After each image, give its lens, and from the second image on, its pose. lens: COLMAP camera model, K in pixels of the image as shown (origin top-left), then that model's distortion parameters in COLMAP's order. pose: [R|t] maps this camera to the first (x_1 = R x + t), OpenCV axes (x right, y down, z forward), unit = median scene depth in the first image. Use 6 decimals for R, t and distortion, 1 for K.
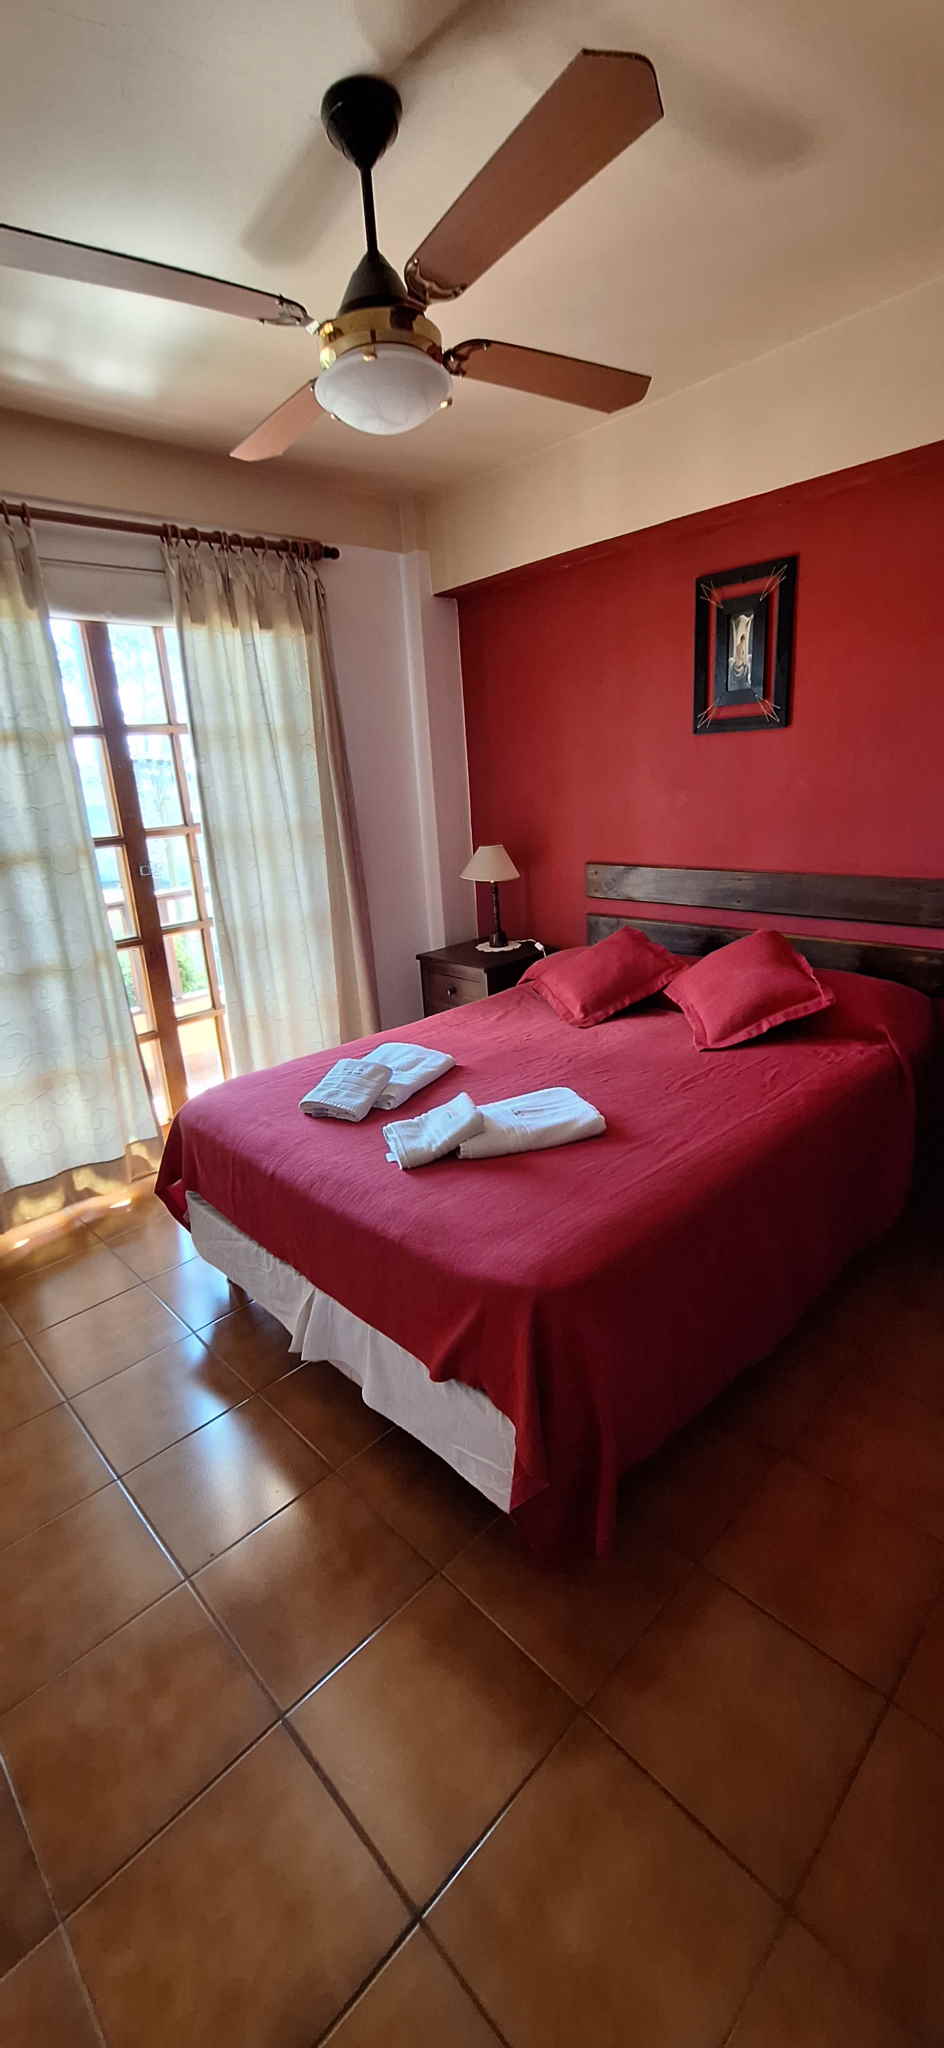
lens RADIAL K [[817.0, 0, 472.8], [0, 817.0, 1019.1], [0, 0, 1]] dist [-0.000001, 0.000000]
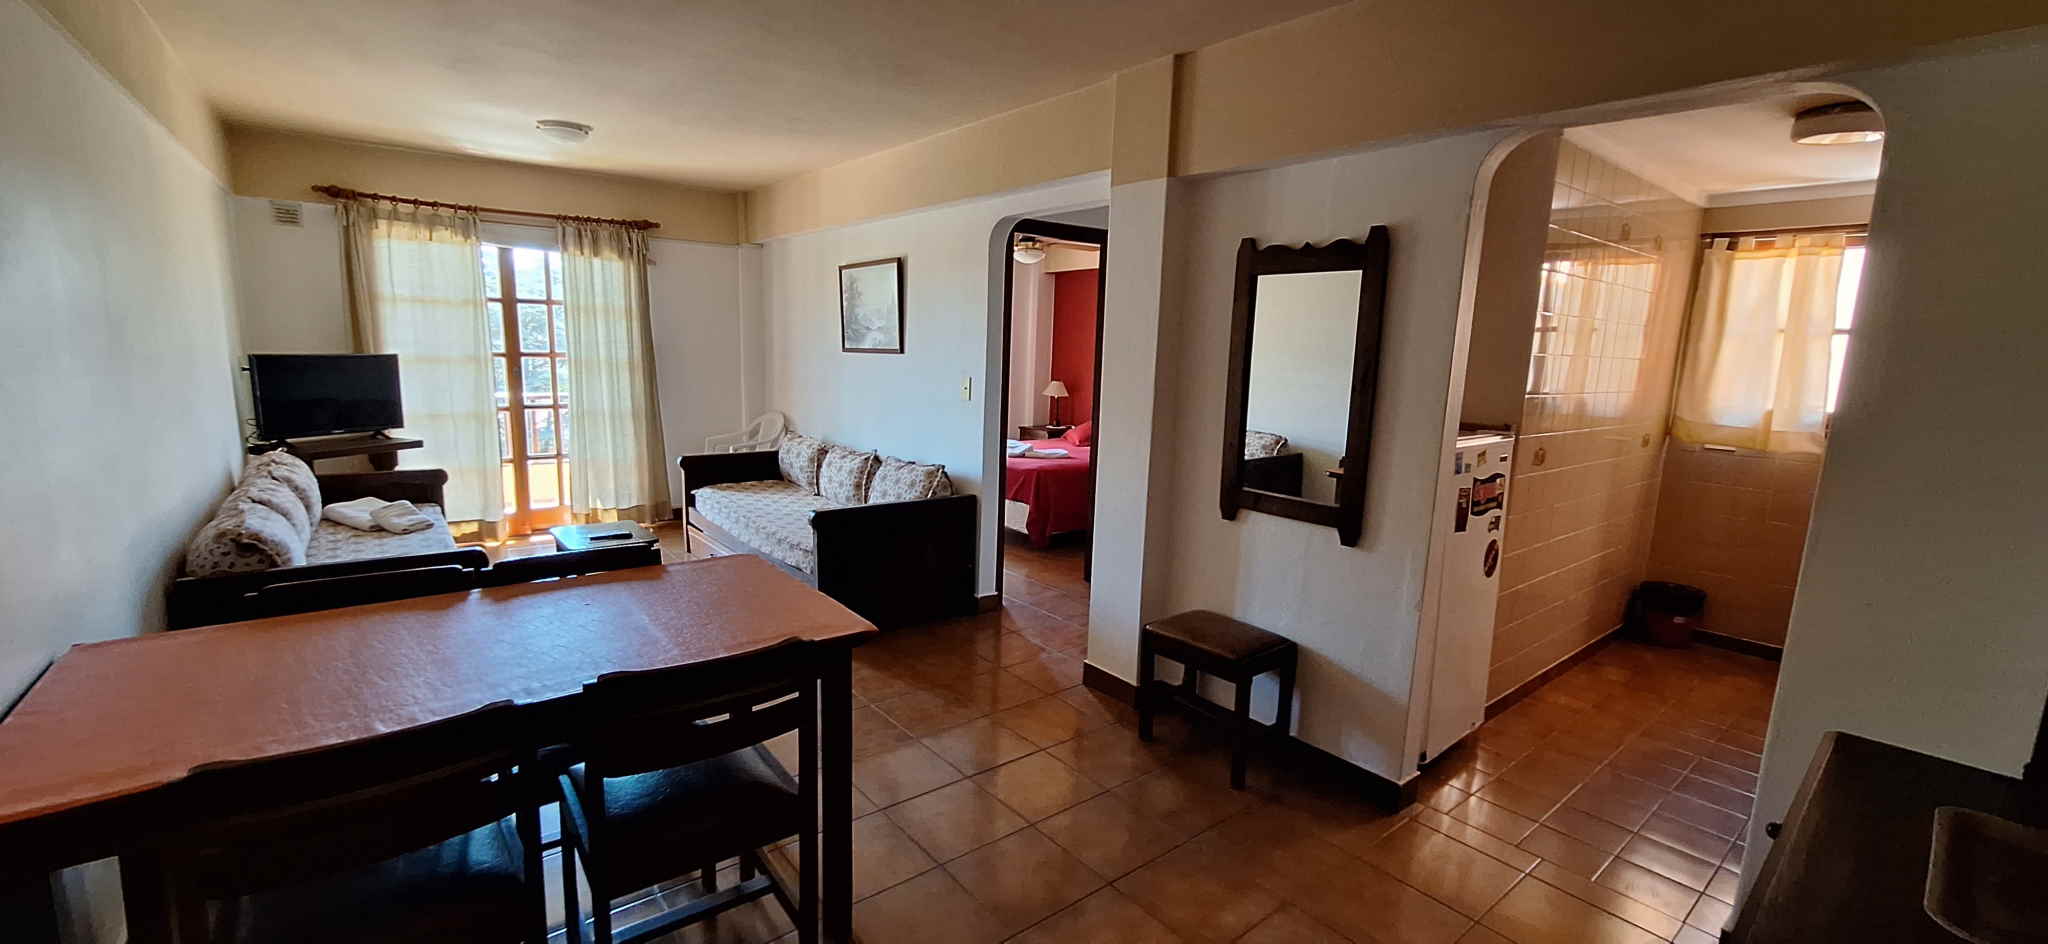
lens RADIAL K [[817.0, 0, 1023.1], [0, 817.0, 473.0], [0, 0, 1]] dist [-0.000001, 0.000000]
pose [[0.990673, 0.119899, -0.064737, 0.101435], [-0.127052, 0.984502, -0.120888, 0.314053], [0.049239, 0.127986, 0.990553, -1.164759]]
